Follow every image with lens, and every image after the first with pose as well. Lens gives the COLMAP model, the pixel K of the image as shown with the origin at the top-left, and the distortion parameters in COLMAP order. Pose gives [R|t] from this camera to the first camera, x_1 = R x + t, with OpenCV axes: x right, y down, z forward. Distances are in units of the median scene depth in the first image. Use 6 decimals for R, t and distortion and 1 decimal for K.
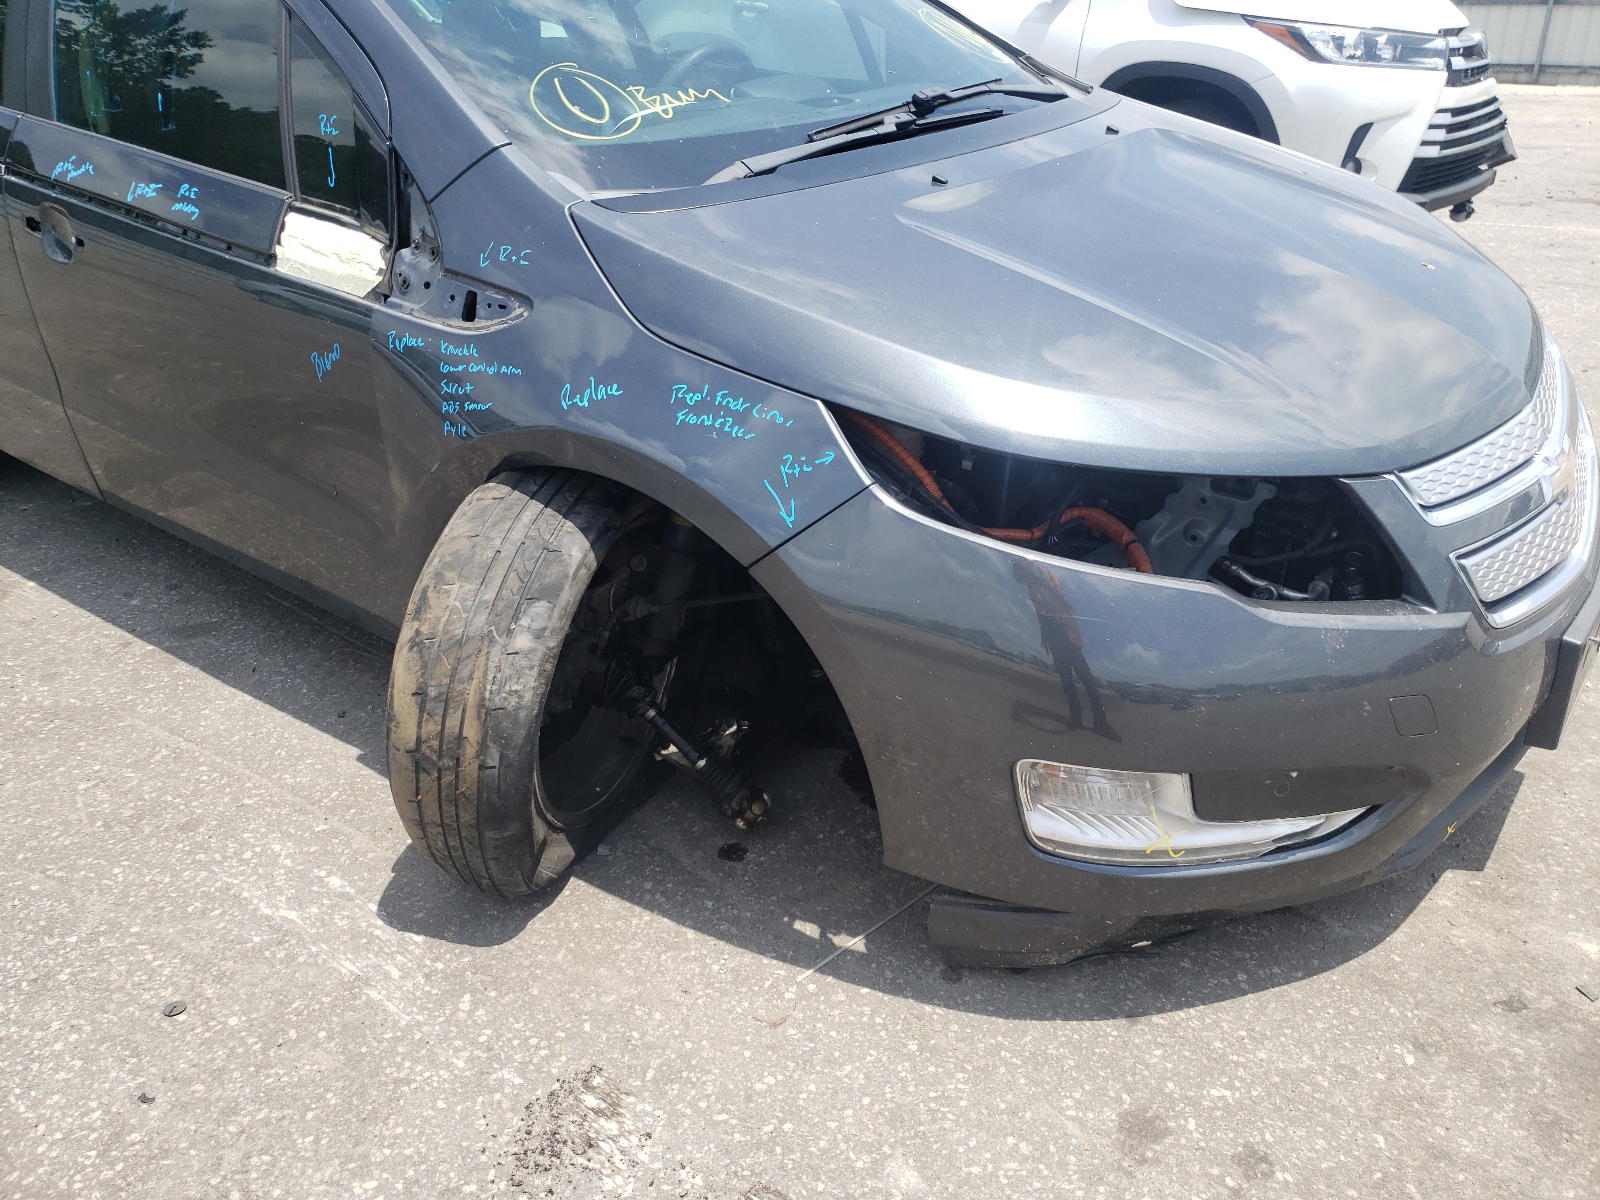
lens RADIAL K [[1175.1, 0, 871.9], [0, 1175.1, 599.5], [0, 0, 1]] dist [0.010909, -0.003634]
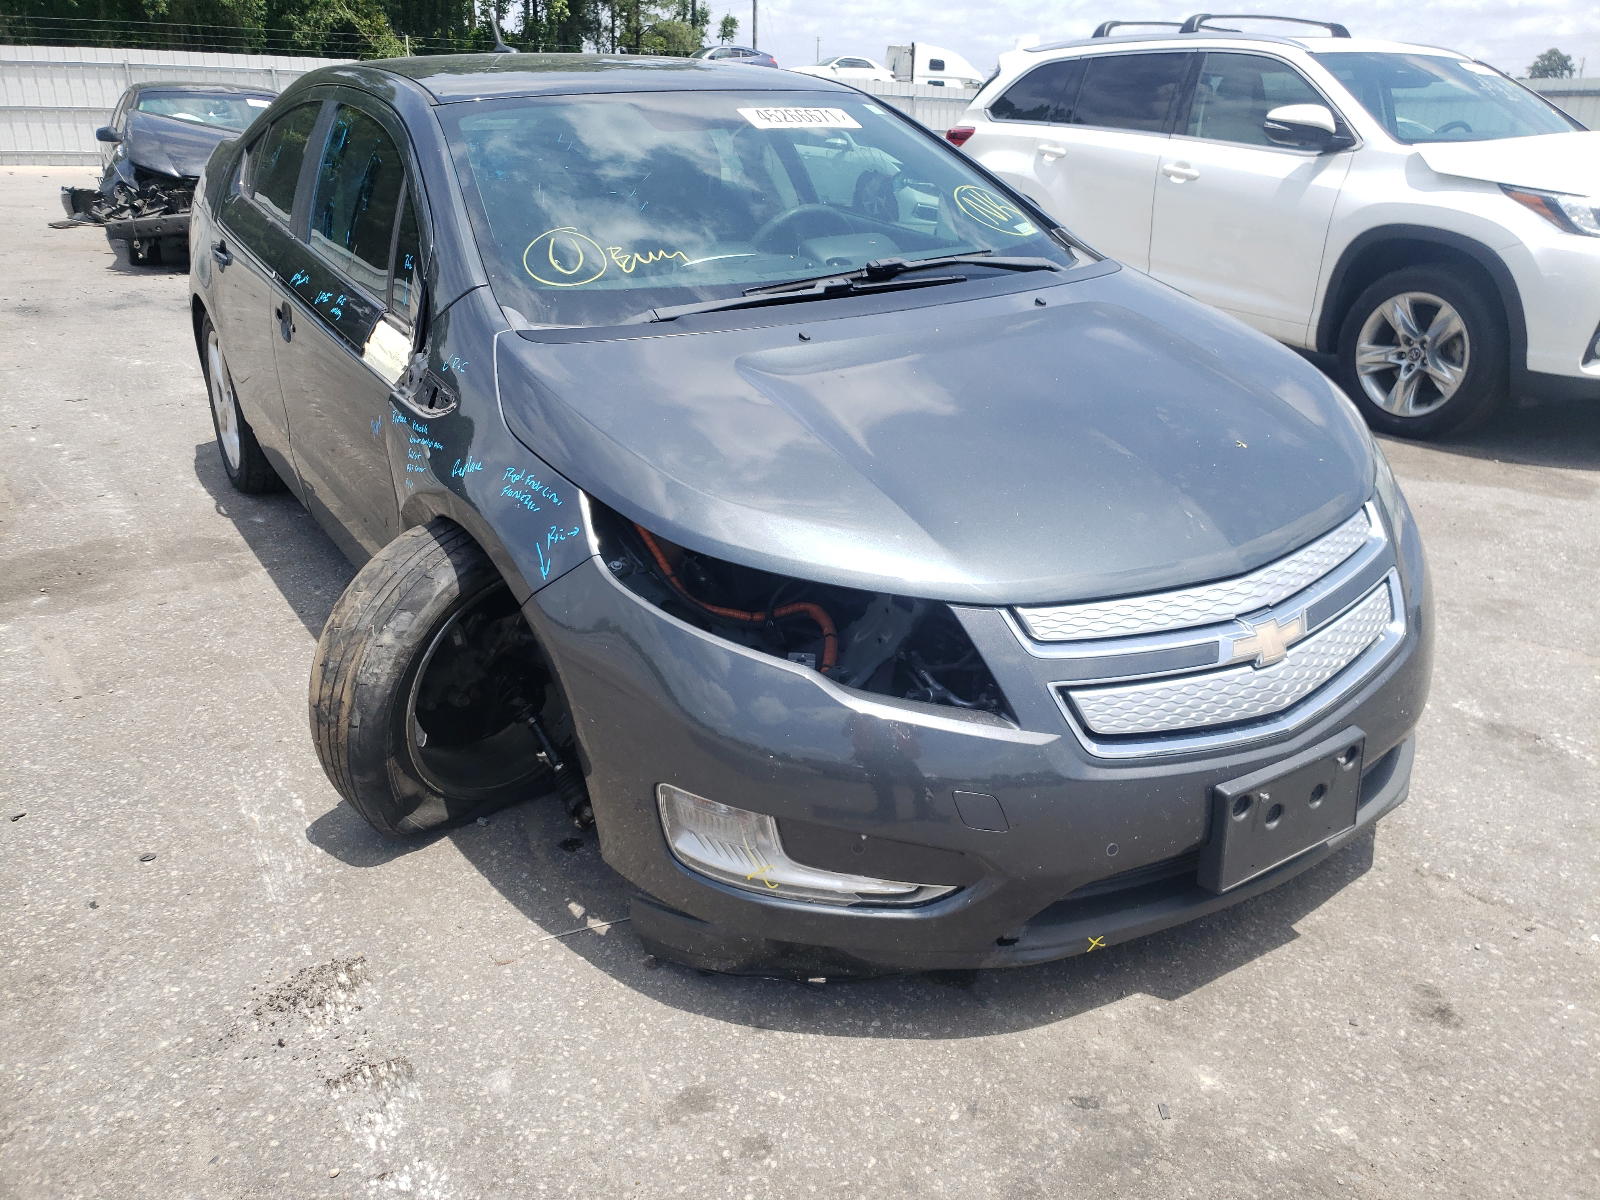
lens RADIAL K [[1175.1, 0, 871.9], [0, 1175.1, 599.5], [0, 0, 1]] dist [0.010909, -0.003634]
pose [[0.947842, 0.143645, -0.284539, 0.605640], [-0.168726, 0.983481, -0.065553, -0.014112], [0.270422, 0.110143, 0.956421, -0.162580]]
